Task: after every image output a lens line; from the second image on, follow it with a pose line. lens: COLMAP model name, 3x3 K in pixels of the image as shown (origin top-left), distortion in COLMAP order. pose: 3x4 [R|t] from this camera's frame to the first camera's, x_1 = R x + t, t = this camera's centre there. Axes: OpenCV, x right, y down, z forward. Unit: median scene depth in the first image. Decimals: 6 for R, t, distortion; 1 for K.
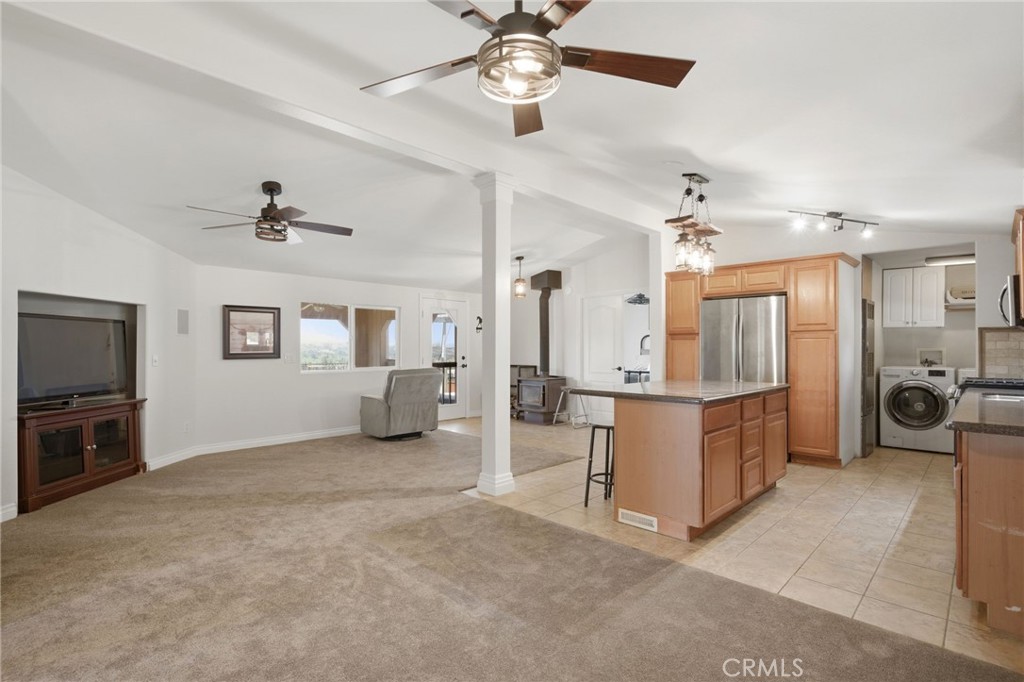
lens RADIAL K [[490.0, 0, 507.4], [0, 490.0, 347.0], [0, 0, 1]] dist [0.000805, -0.000539]
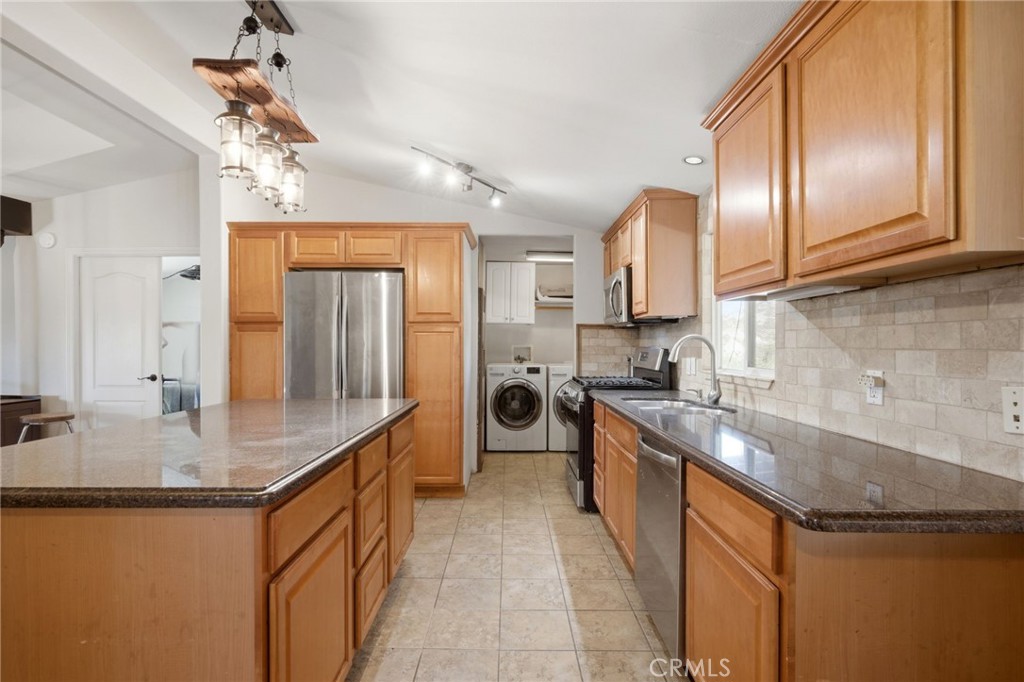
lens RADIAL K [[499.7, 0, 507.4], [0, 499.7, 347.0], [0, 0, 1]] dist [0.000163, -0.000678]
pose [[0.714637, -0.002034, 0.699492, 0.148667], [-0.003648, 0.999971, 0.006635, 0.000139], [-0.699486, -0.007293, 0.714609, 0.338298]]
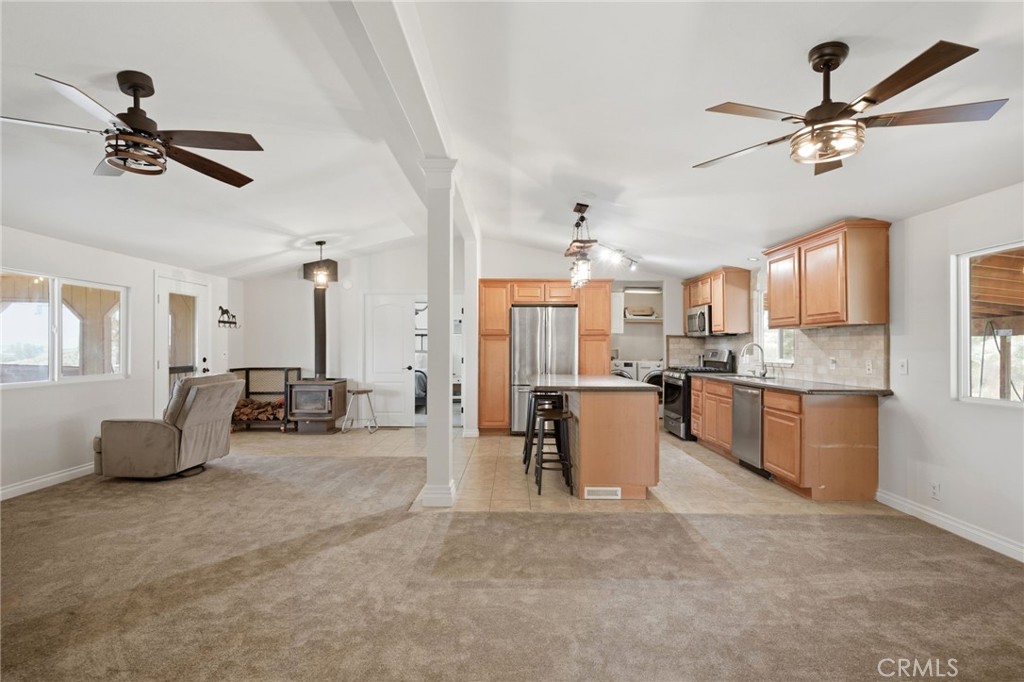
lens RADIAL K [[493.6, 0, 510.4], [0, 493.6, 345.5], [0, 0, 1]] dist [-0.000853, 0.000574]
pose [[0.716403, 0.004668, 0.697671, -0.441677], [-0.004046, 0.999989, -0.002537, 0.000257], [-0.697675, -0.001005, 0.716414, 0.183773]]
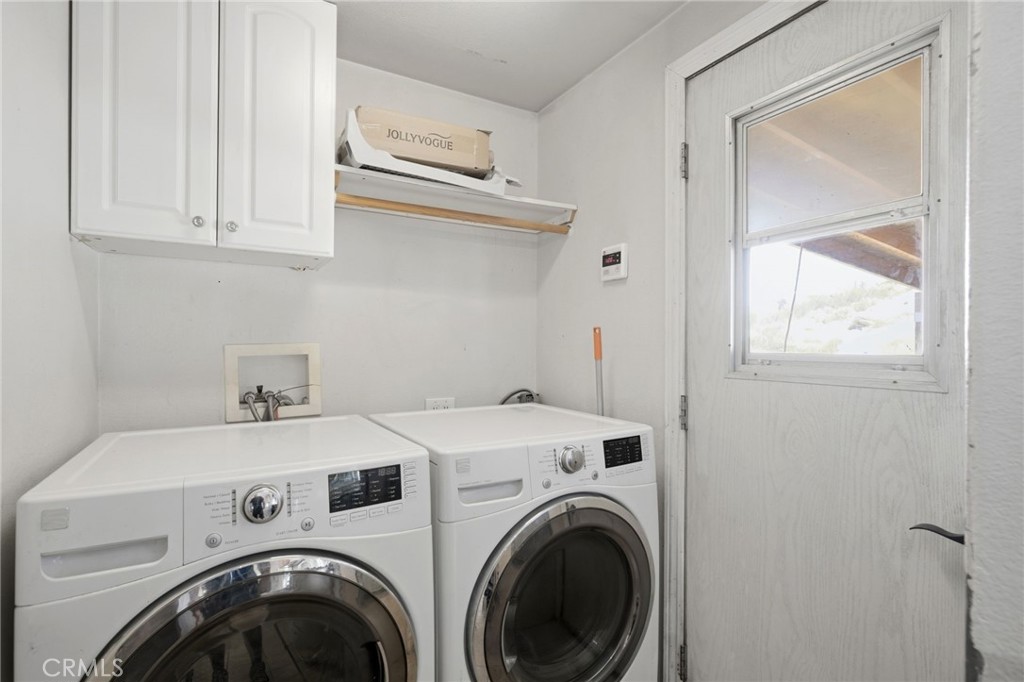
lens RADIAL K [[490.0, 0, 507.4], [0, 490.0, 347.0], [0, 0, 1]] dist [0.000805, -0.000539]
pose [[0.267540, -0.000025, 0.963547, 0.748675], [-0.003328, 0.999994, 0.000950, 0.003186], [-0.963541, -0.003461, 0.267538, 0.939820]]
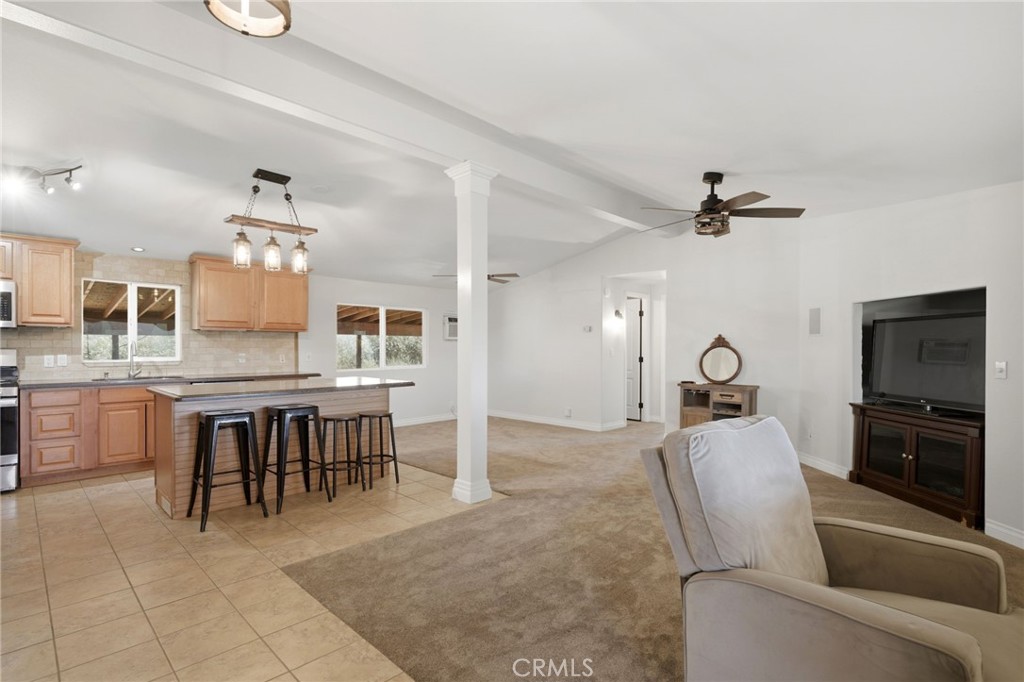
lens RADIAL K [[490.0, 0, 507.4], [0, 490.0, 347.0], [0, 0, 1]] dist [0.000805, -0.000539]
pose [[-0.999993, -0.003713, -0.000302, -0.069838], [-0.003712, 0.999991, -0.002044, 0.001262], [0.000309, -0.002043, -0.999998, 1.490300]]
